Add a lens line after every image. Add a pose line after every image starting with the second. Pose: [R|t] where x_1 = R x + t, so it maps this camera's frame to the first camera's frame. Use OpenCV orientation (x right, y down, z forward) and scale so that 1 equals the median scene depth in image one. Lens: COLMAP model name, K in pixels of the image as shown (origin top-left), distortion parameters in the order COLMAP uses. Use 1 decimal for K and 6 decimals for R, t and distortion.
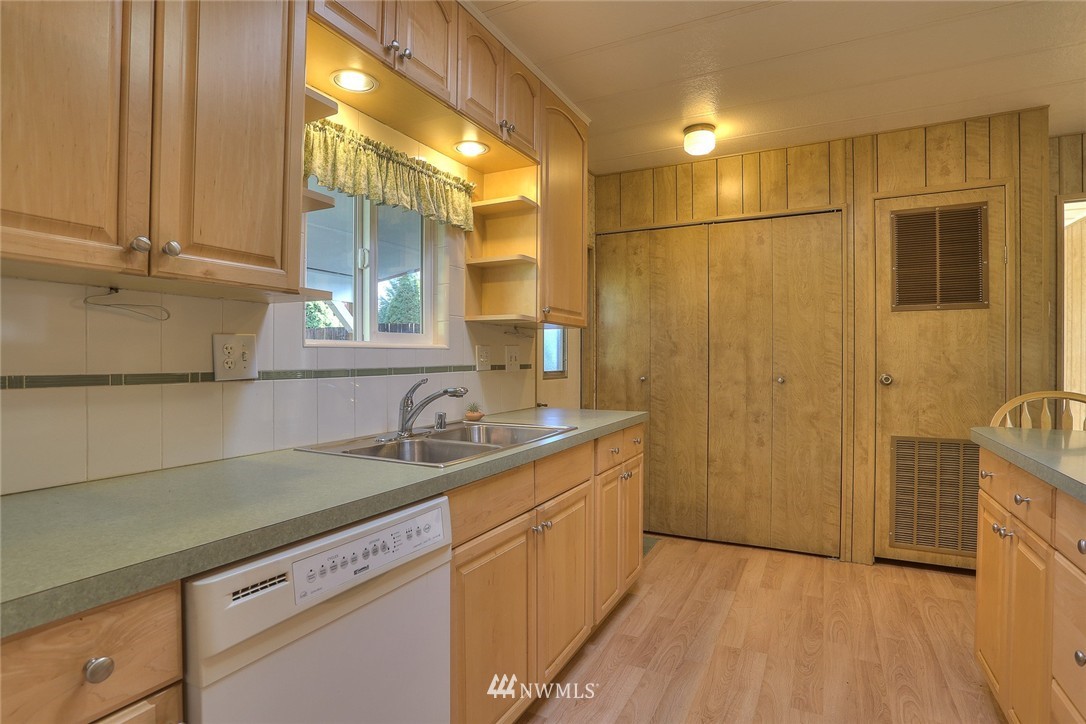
lens RADIAL K [[551.5, 0, 543.5], [0, 551.5, 360.4], [0, 0, 1]] dist [-0.073658, 0.036166]
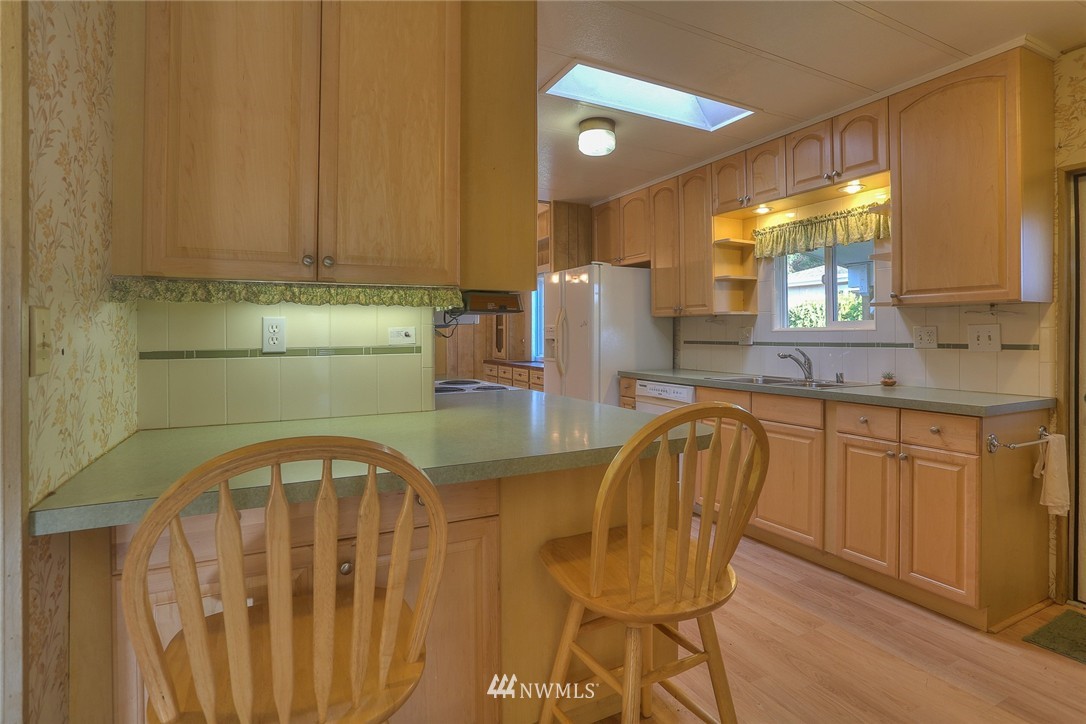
lens RADIAL K [[550.2, 0, 543.1], [0, 550.2, 337.0], [0, 0, 1]] dist [-0.070679, 0.036552]
pose [[-0.580377, 0.001710, -0.814346, 1.100436], [-0.003355, 0.999984, 0.004491, -0.006007], [0.814341, 0.005338, -0.580362, 0.873286]]
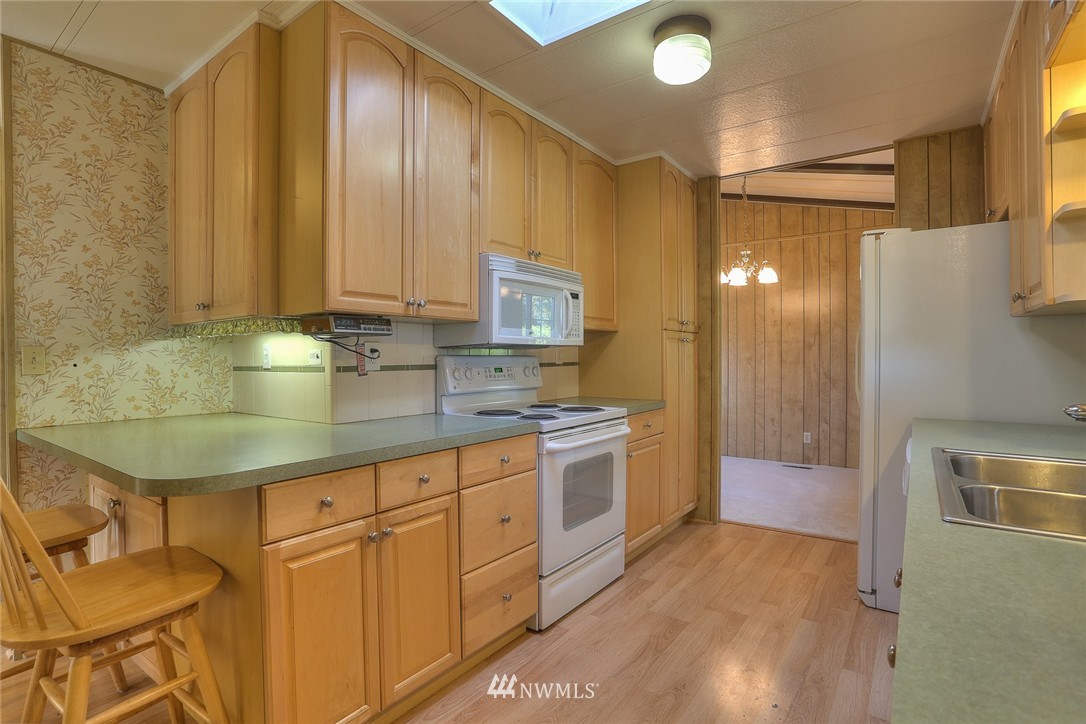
lens RADIAL K [[540.5, 0, 532.9], [0, 540.5, 361.6], [0, 0, 1]] dist [-0.066615, 0.030975]
pose [[-0.987160, 0.003479, 0.159697, 0.229686], [0.006068, 0.999858, 0.015730, -0.007711], [-0.159620, 0.016497, -0.987041, 1.053750]]
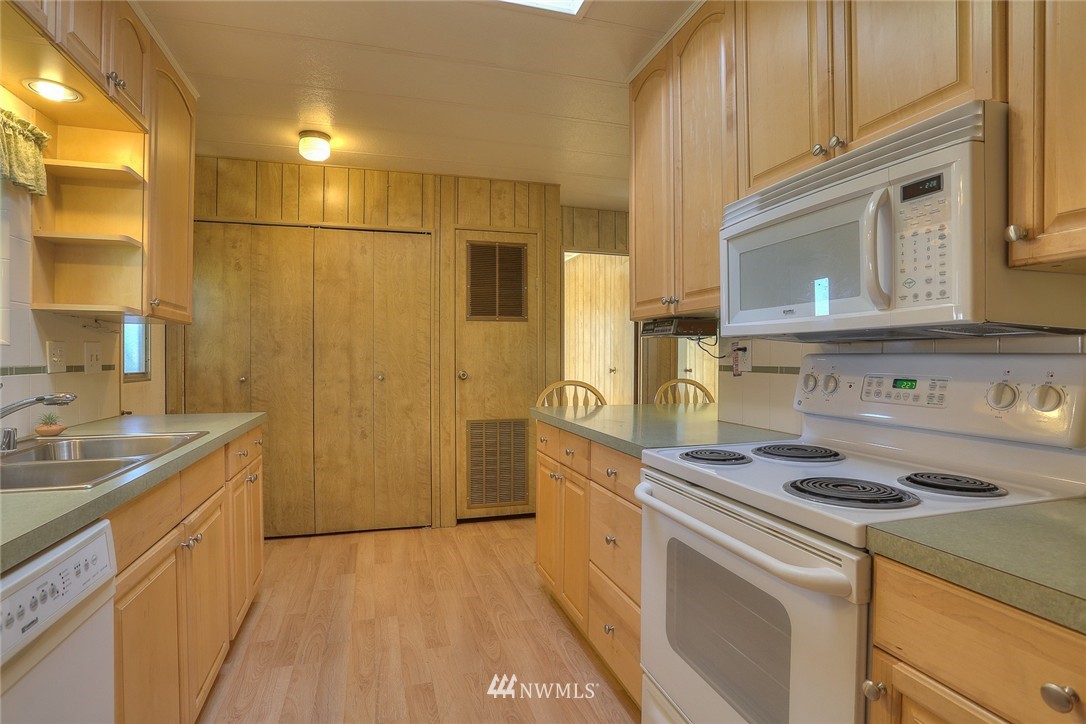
lens RADIAL K [[540.5, 0, 532.9], [0, 540.5, 361.6], [0, 0, 1]] dist [-0.066615, 0.030975]
pose [[0.725239, -0.003026, 0.688490, -0.112706], [0.001852, 0.999995, 0.002444, 0.001389], [-0.688494, -0.000497, 0.725242, -0.017003]]
